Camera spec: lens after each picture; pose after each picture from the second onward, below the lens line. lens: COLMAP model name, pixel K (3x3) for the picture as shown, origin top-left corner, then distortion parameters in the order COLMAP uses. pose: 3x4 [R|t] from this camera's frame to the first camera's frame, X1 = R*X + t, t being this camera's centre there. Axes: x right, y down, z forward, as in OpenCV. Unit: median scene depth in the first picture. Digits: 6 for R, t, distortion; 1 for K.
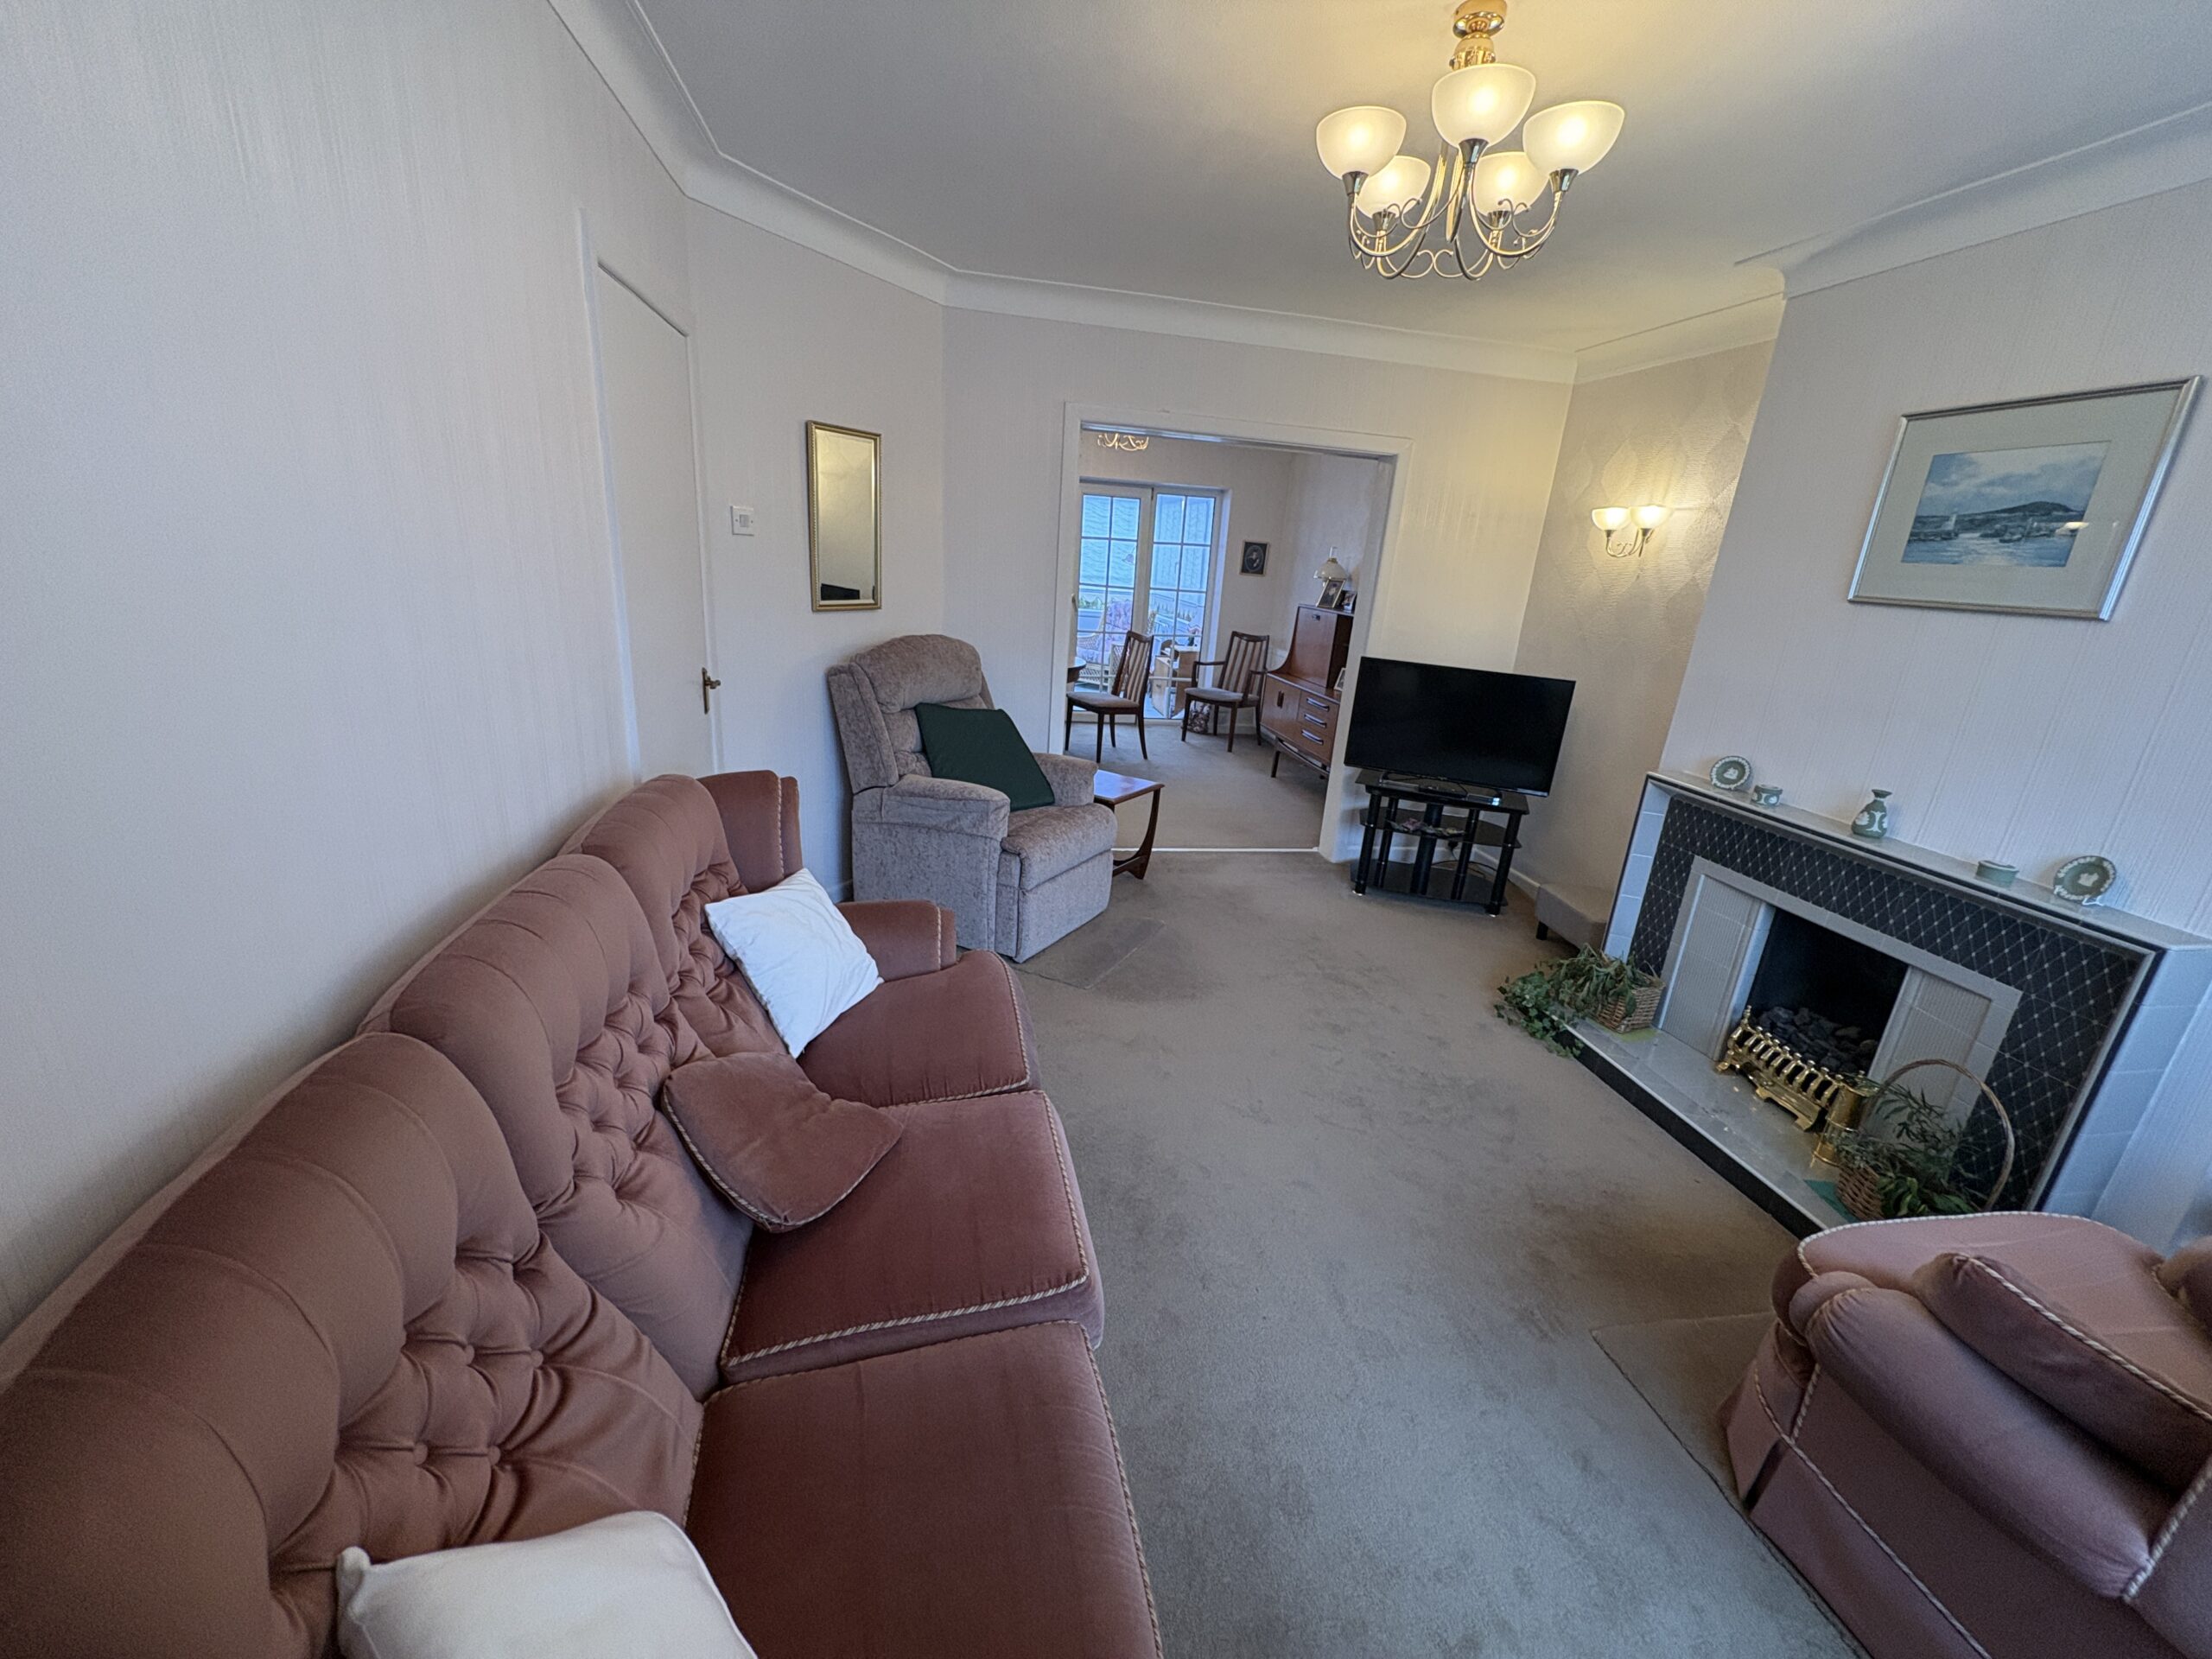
lens RADIAL K [[881.8, 0, 1097.6], [0, 881.8, 831.3], [0, 0, 1]] dist [-0.000555, 0.000161]
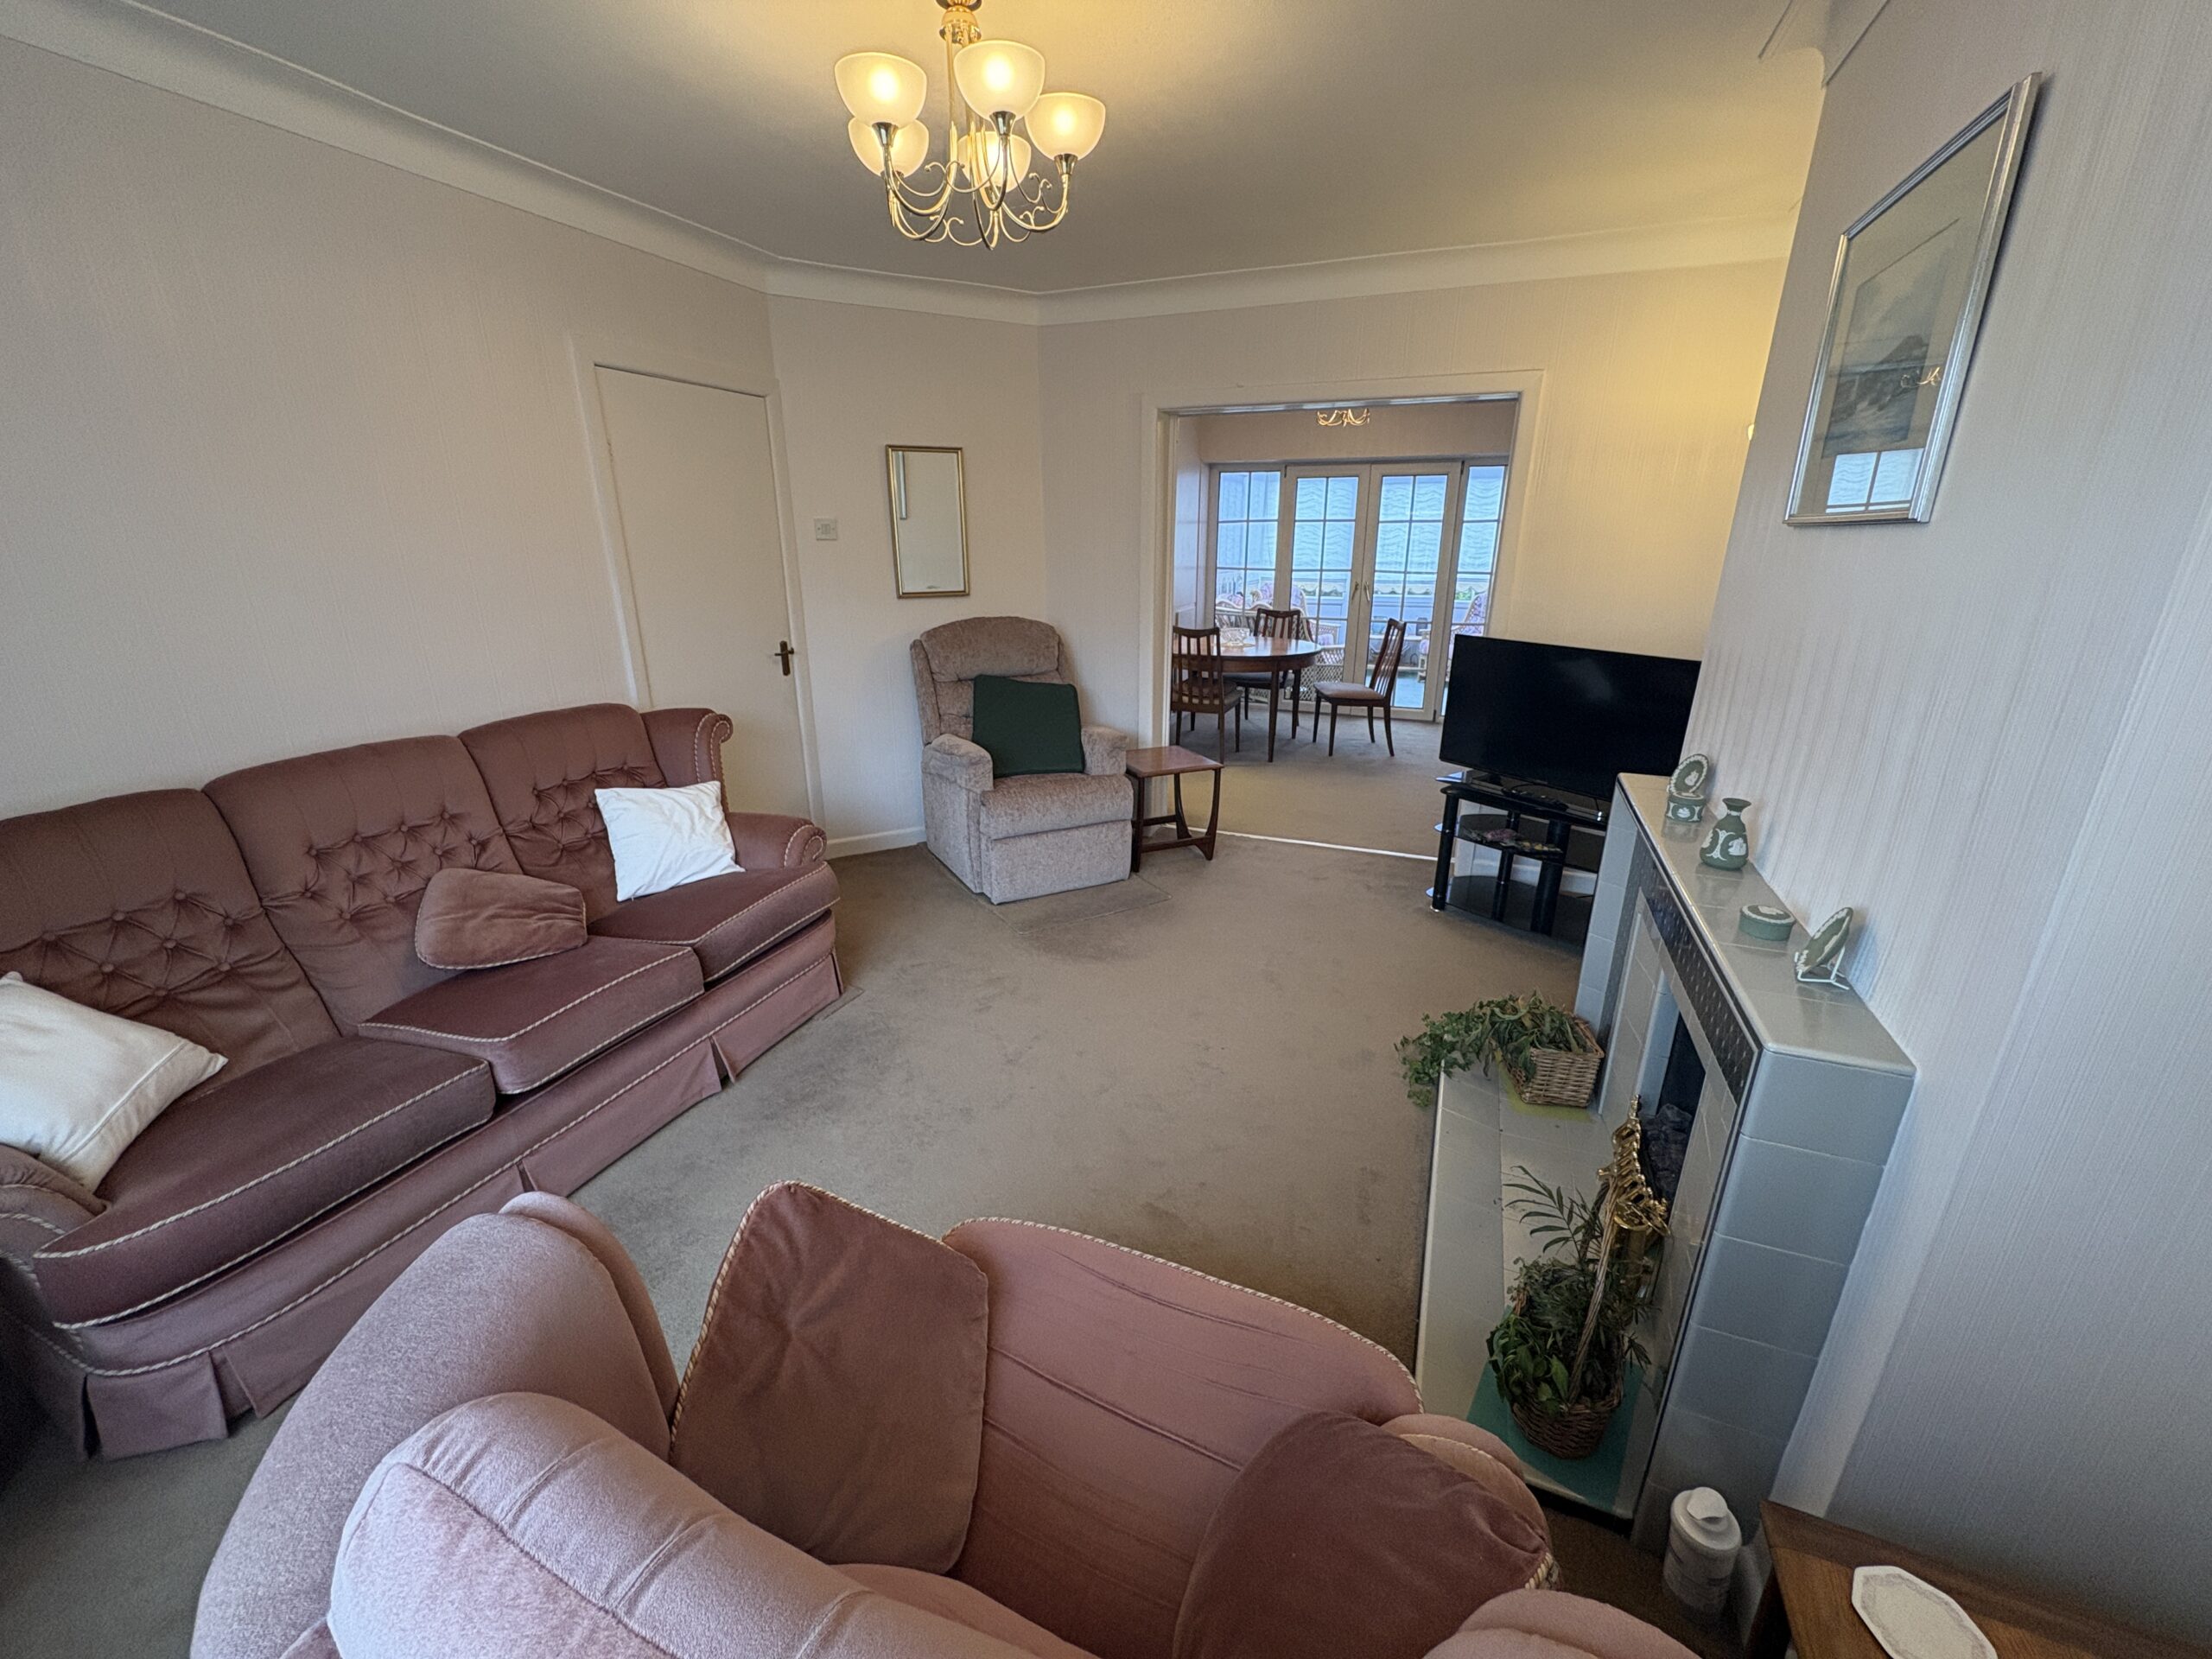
lens RADIAL K [[881.8, 0, 1096.3], [0, 881.8, 824.2], [0, 0, 1]] dist [-0.000555, 0.000161]
pose [[0.837452, 0.103781, -0.536567, 0.483938], [-0.110424, 0.993686, 0.019850, 0.007687], [0.535239, 0.042627, 0.843624, 0.094468]]
